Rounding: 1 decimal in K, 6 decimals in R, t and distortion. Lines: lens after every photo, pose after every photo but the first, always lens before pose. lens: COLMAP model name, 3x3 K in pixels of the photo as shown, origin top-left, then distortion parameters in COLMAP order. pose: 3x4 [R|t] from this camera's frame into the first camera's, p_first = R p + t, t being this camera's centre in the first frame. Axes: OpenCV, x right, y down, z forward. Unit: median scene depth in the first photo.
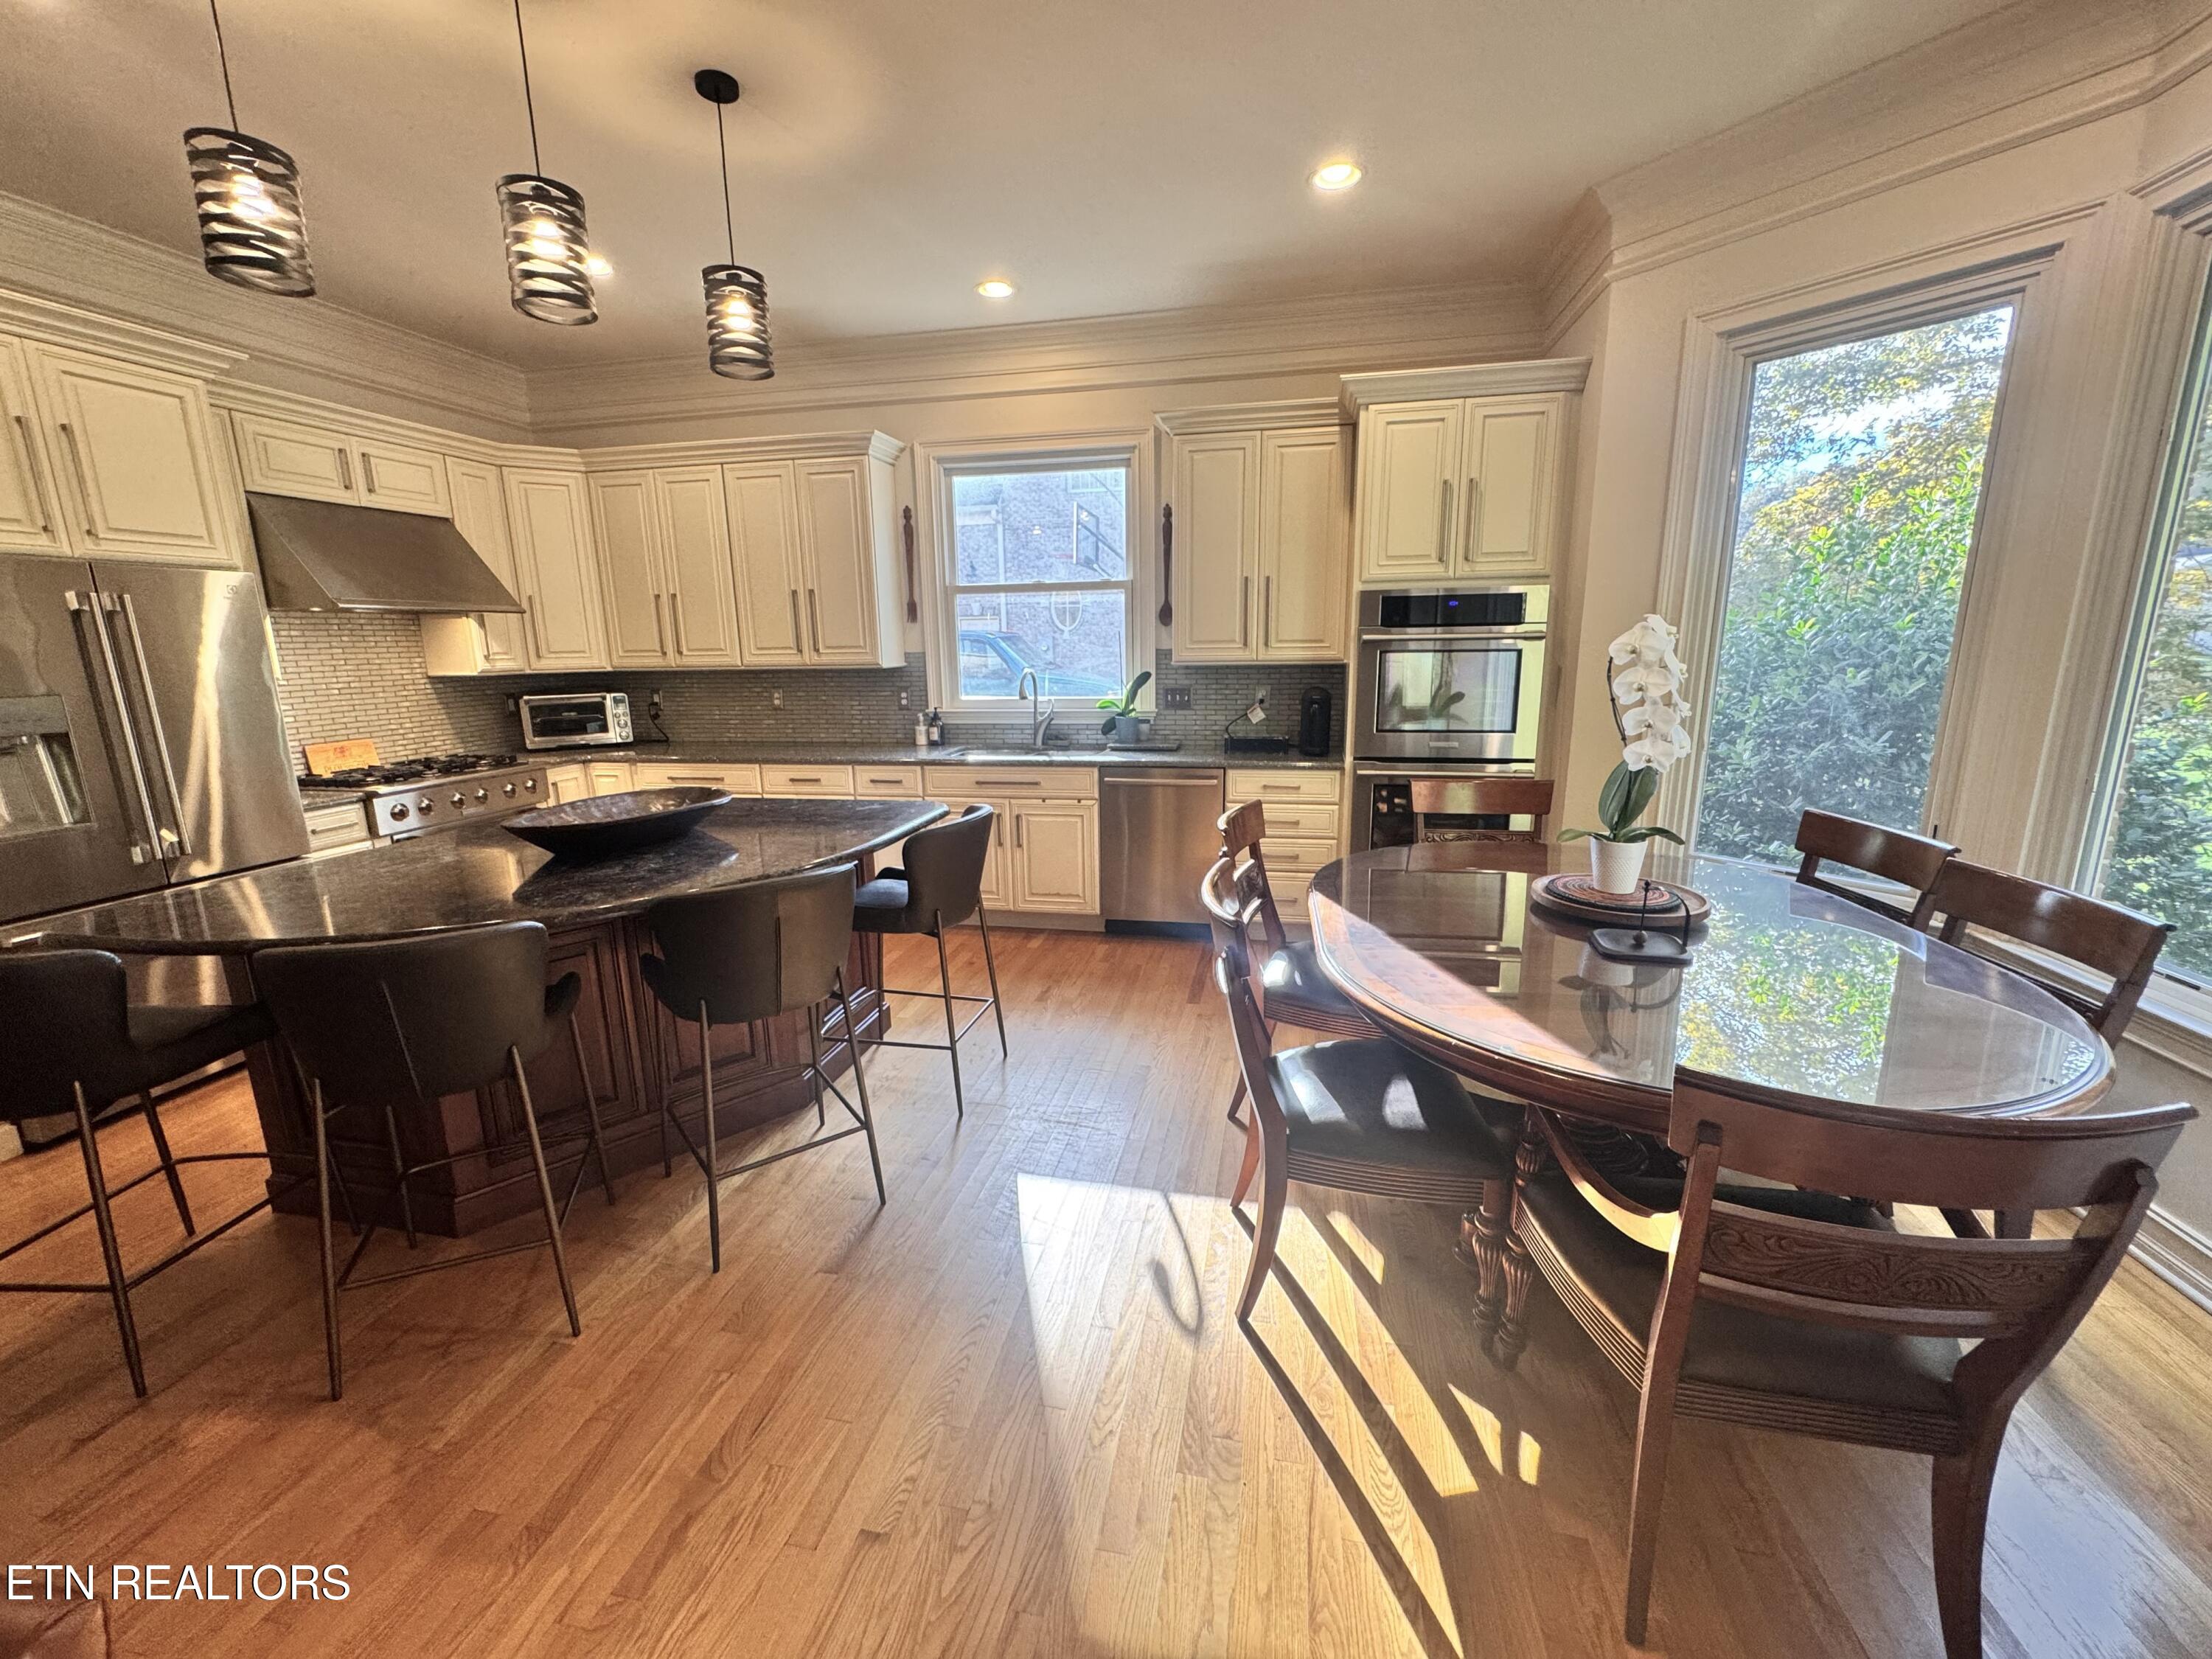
lens RADIAL K [[885.9, 0, 1109.0], [0, 885.9, 826.8], [0, 0, 1]] dist [-0.001083, 0.000370]
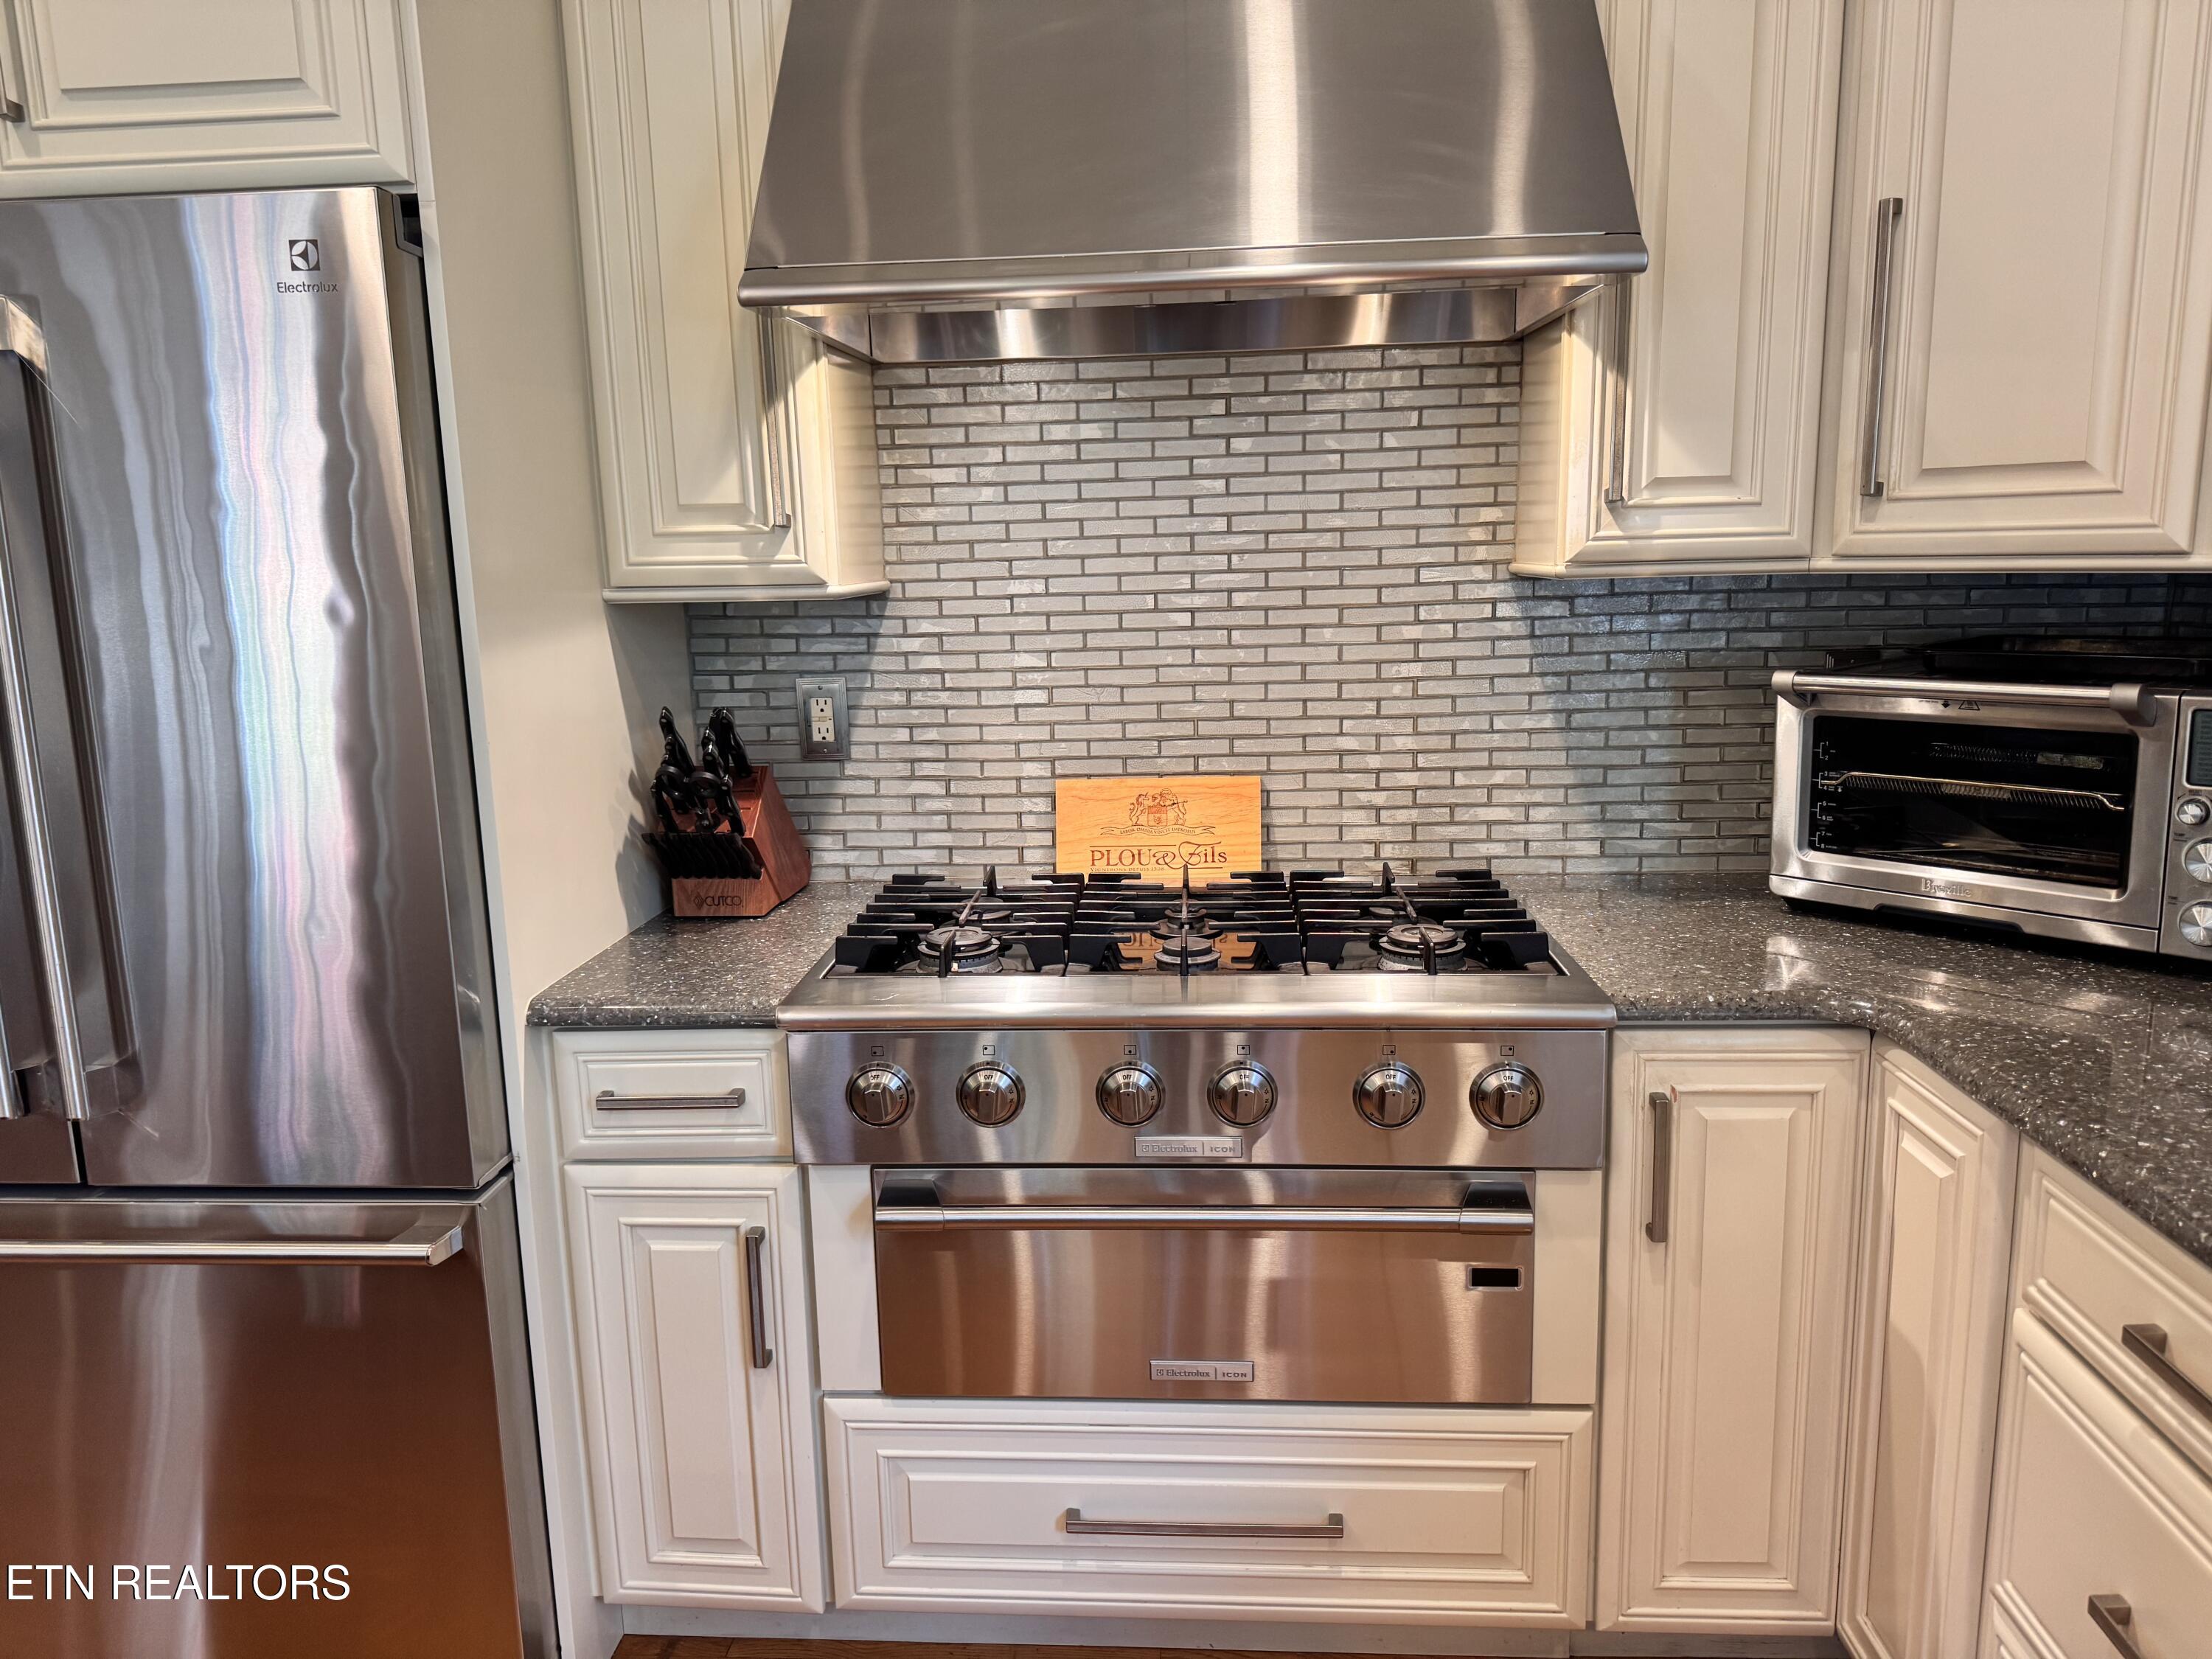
lens RADIAL K [[1565.6, 0, 1103.3], [0, 1565.6, 842.4], [0, 0, 1]] dist [0.049603, -0.058012]
pose [[0.124077, 0.188899, -0.974126, -0.338753], [-0.180624, 0.969610, 0.165017, -0.169247], [0.975695, 0.155476, 0.154426, 0.935177]]
